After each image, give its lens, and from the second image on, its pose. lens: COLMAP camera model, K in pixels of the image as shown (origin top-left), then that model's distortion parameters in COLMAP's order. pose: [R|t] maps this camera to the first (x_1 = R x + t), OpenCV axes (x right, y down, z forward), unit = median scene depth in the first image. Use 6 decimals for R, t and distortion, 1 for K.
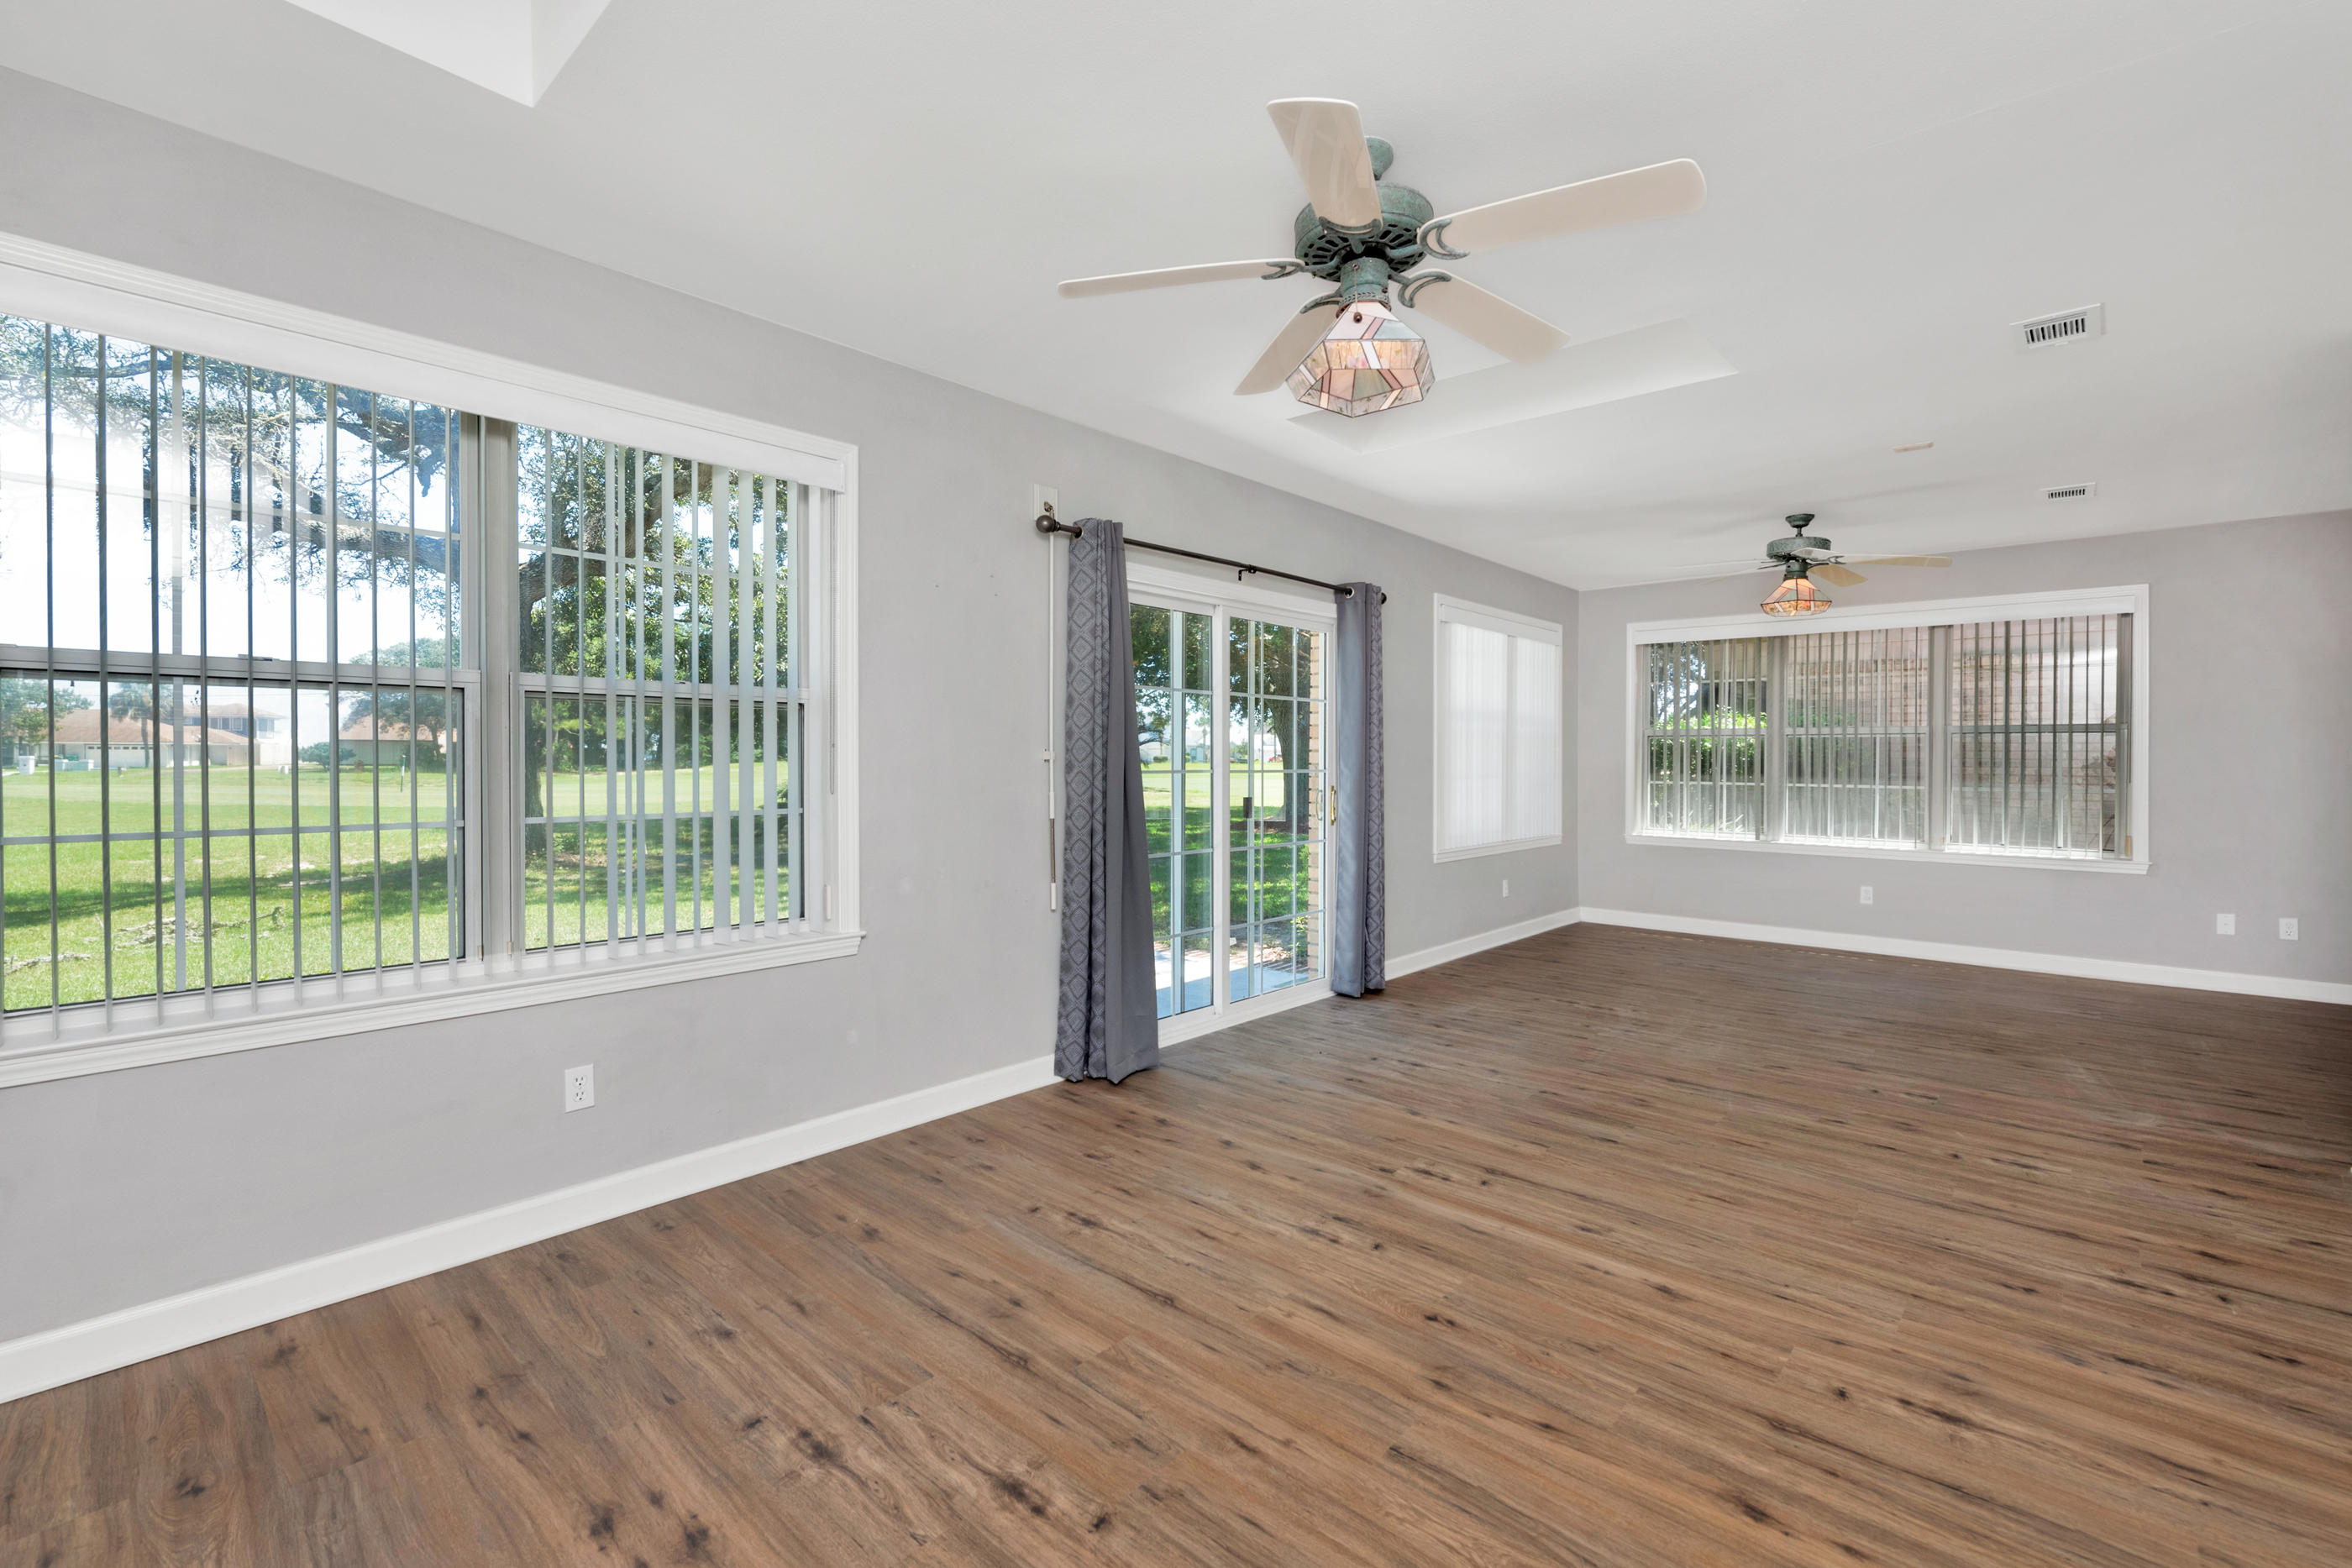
lens RADIAL K [[1038.1, 0, 1213.9], [0, 1038.1, 786.7], [0, 0, 1]] dist [0.001994, -0.005658]
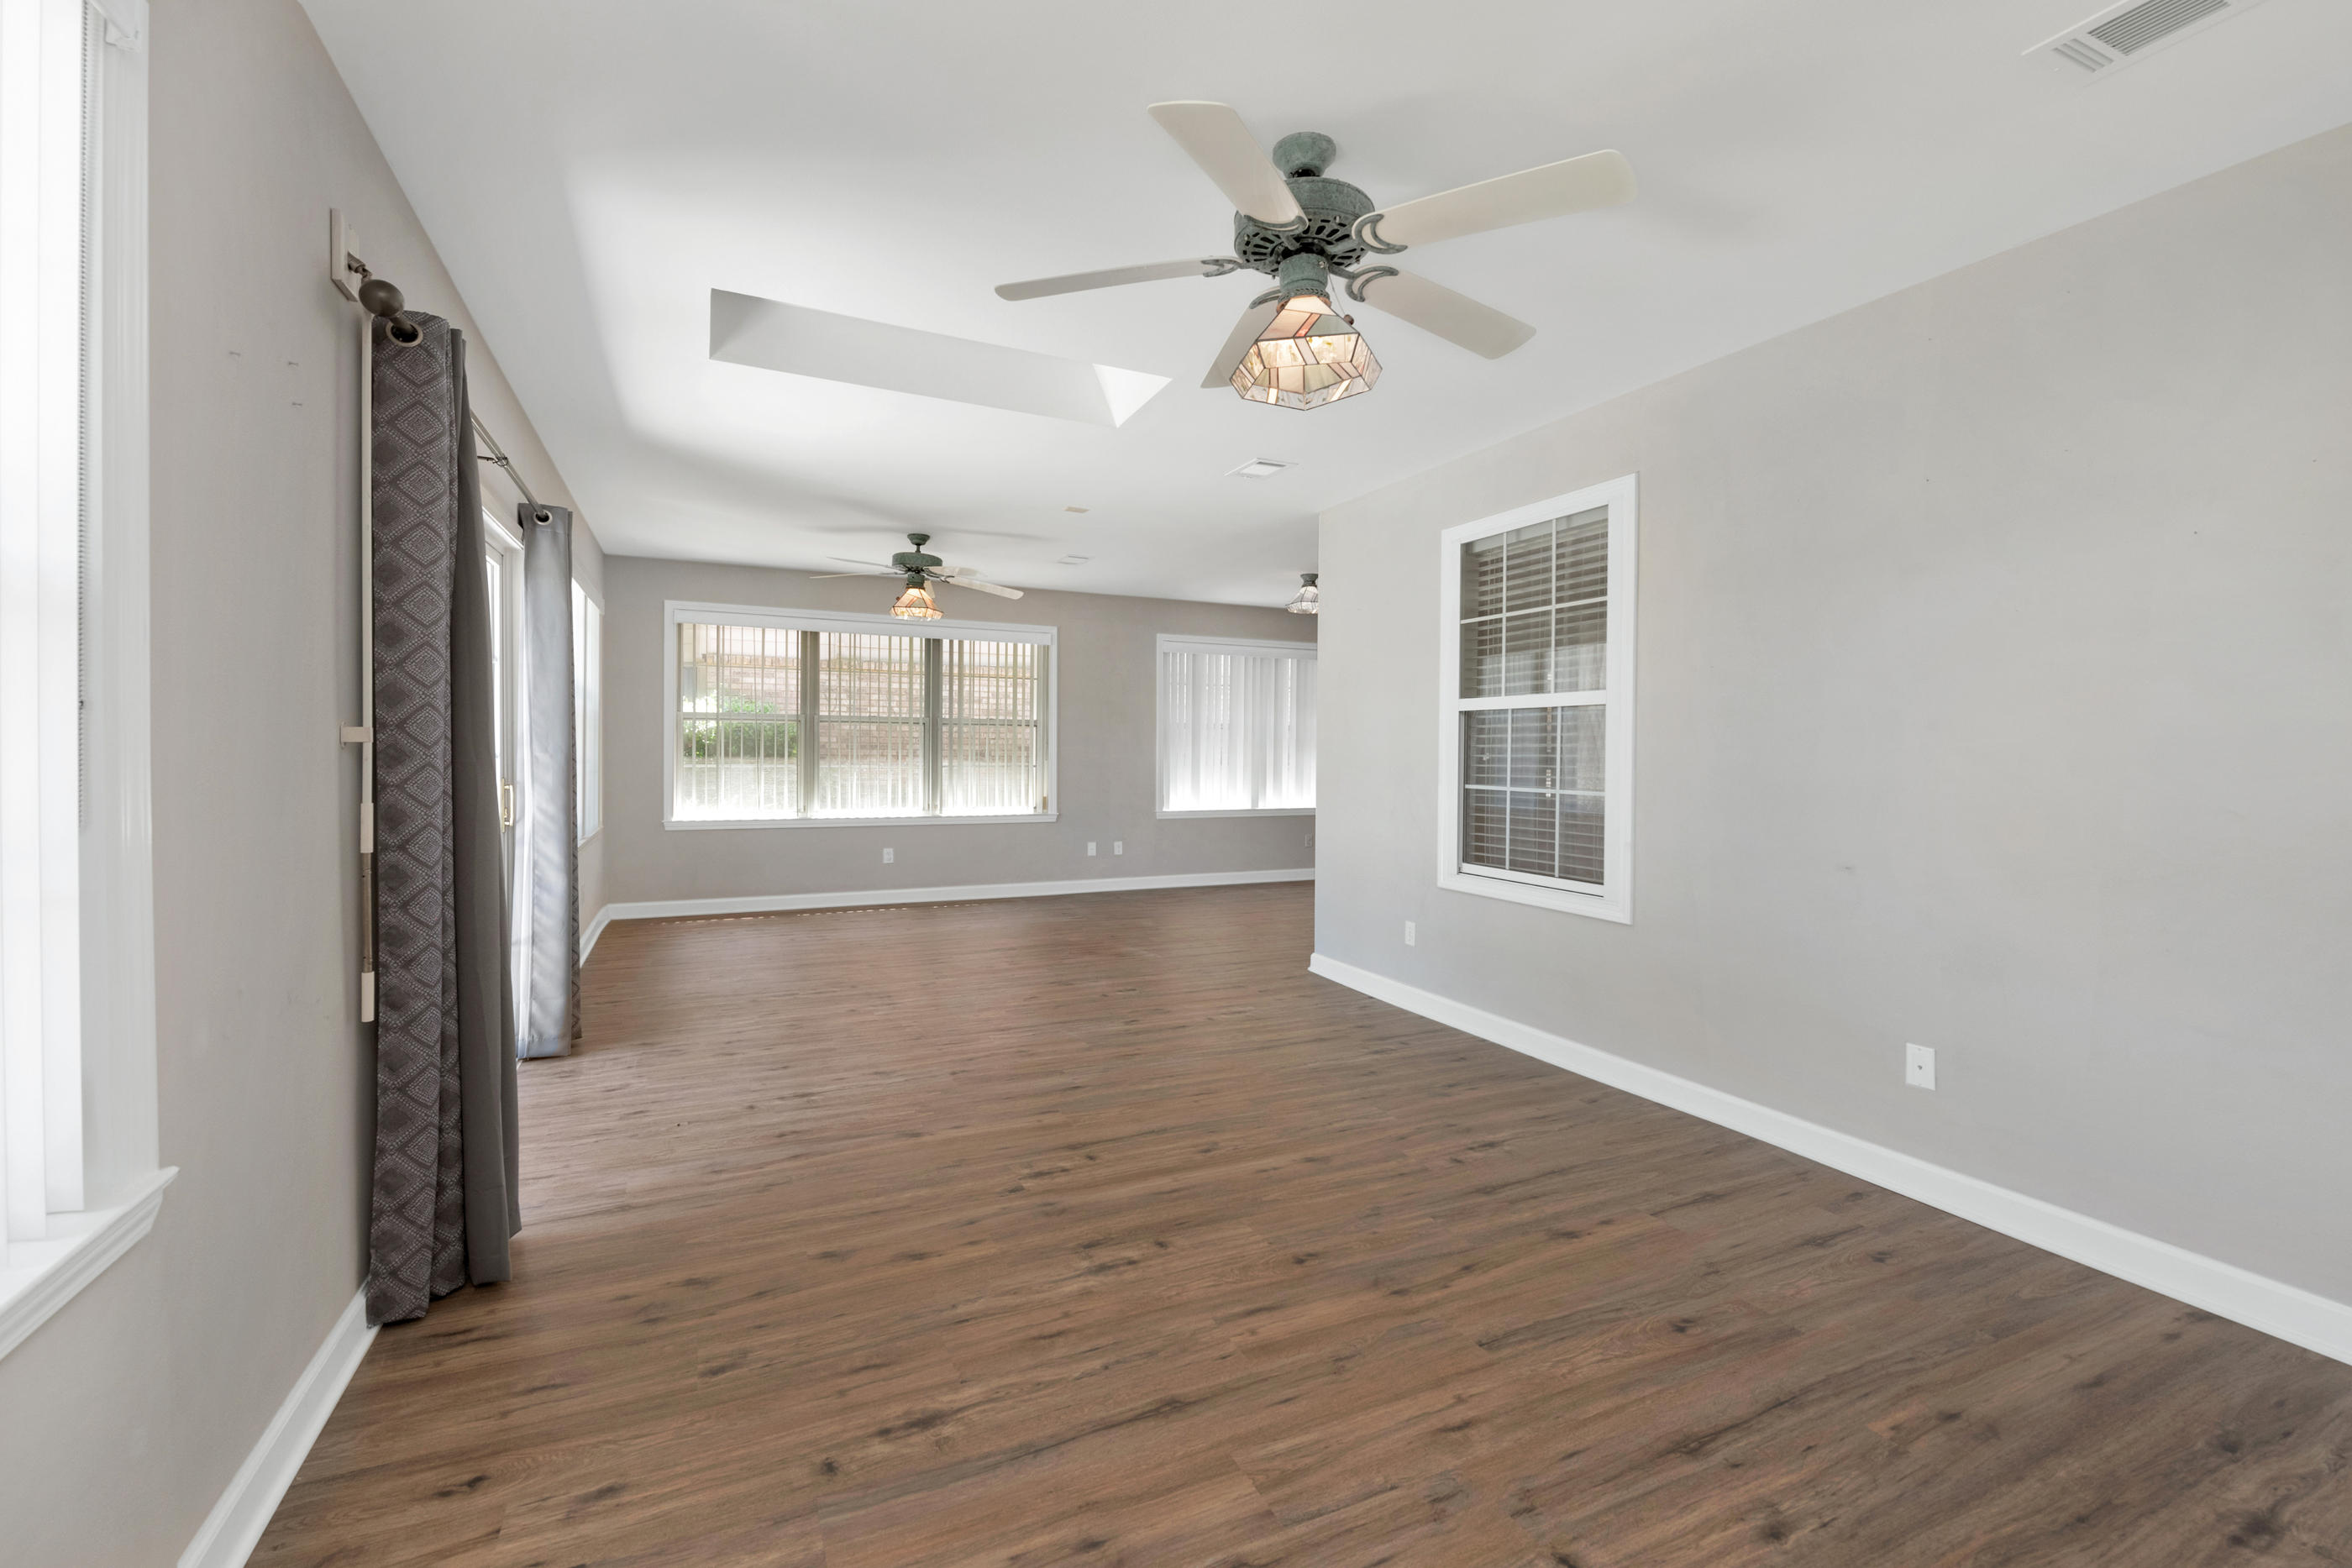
lens RADIAL K [[963.0, 0, 1176.0], [0, 963.0, 784.0], [0, 0, 1]] dist [0.002237, -0.004240]
pose [[0.398939, -0.035427, 0.916293, -0.553192], [0.018379, 0.999362, 0.030637, -0.015912], [-0.916793, 0.004618, 0.399336, 0.526012]]
